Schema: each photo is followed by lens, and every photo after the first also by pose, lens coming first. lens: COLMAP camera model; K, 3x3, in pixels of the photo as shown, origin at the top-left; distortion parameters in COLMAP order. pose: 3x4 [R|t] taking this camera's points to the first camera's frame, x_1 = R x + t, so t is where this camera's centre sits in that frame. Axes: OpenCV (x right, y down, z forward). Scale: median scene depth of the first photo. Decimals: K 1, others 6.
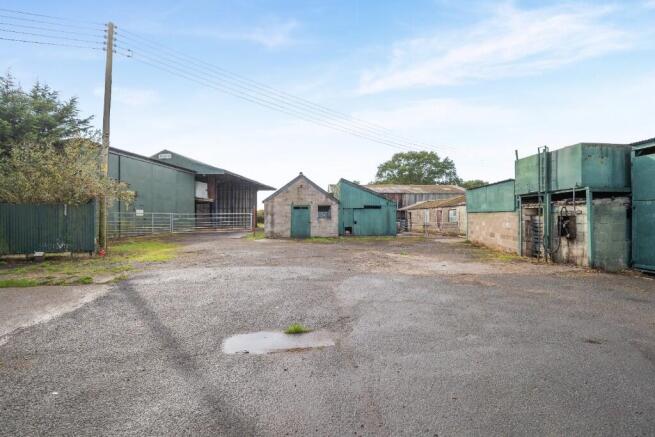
lens RADIAL K [[308.9, 0, 334.5], [0, 308.9, 216.2], [0, 0, 1]] dist [-0.032869, 0.000031]
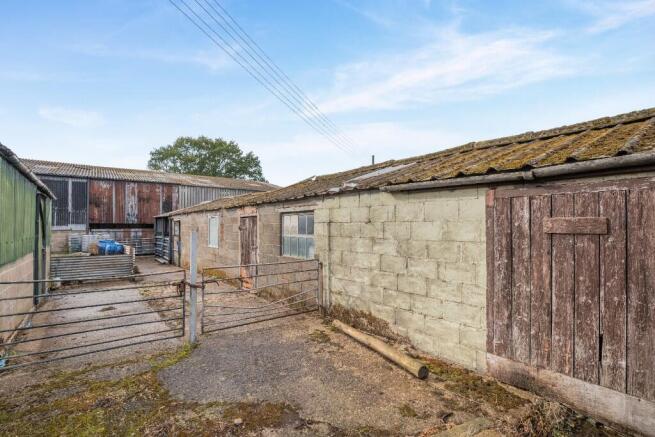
lens RADIAL K [[321.4, 0, 321.9], [0, 321.4, 220.9], [0, 0, 1]] dist [-0.027829, 0.000282]
pose [[0.834816, 0.018818, 0.550207, 0.262376], [-0.009275, 0.999755, -0.020120, -0.008635], [-0.550451, 0.011694, 0.834786, 0.807643]]
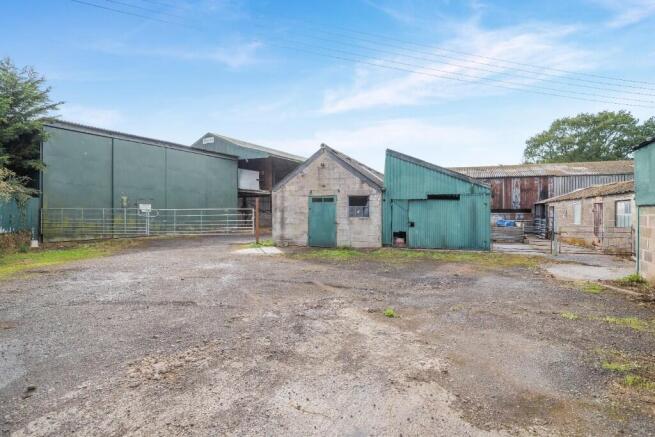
lens RADIAL K [[355.4, 0, 327.5], [0, 355.4, 218.5], [0, 0, 1]] dist [-0.064699, 0.029479]
pose [[0.911735, 0.010433, -0.410647, 0.198913], [-0.002069, 0.999781, 0.020806, -0.004113], [0.410774, -0.018120, 0.911557, 0.341765]]
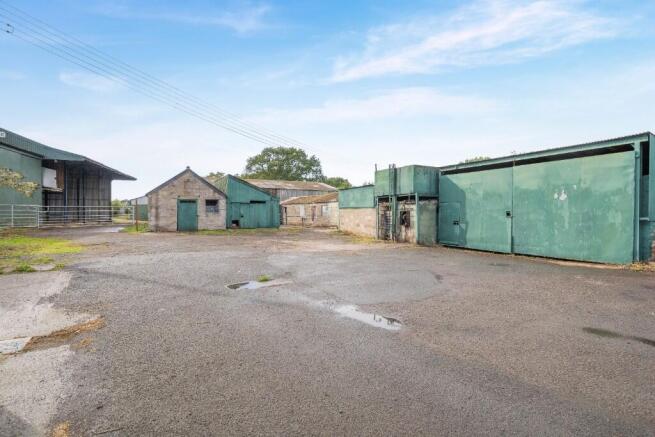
lens RADIAL K [[321.0, 0, 327.5], [0, 321.0, 218.5], [0, 0, 1]] dist [-0.030297, 0.000122]
pose [[0.918254, -0.001619, 0.395990, -0.103043], [-0.008243, 0.999697, 0.023202, 0.000458], [-0.395907, -0.024569, 0.917962, -0.146449]]
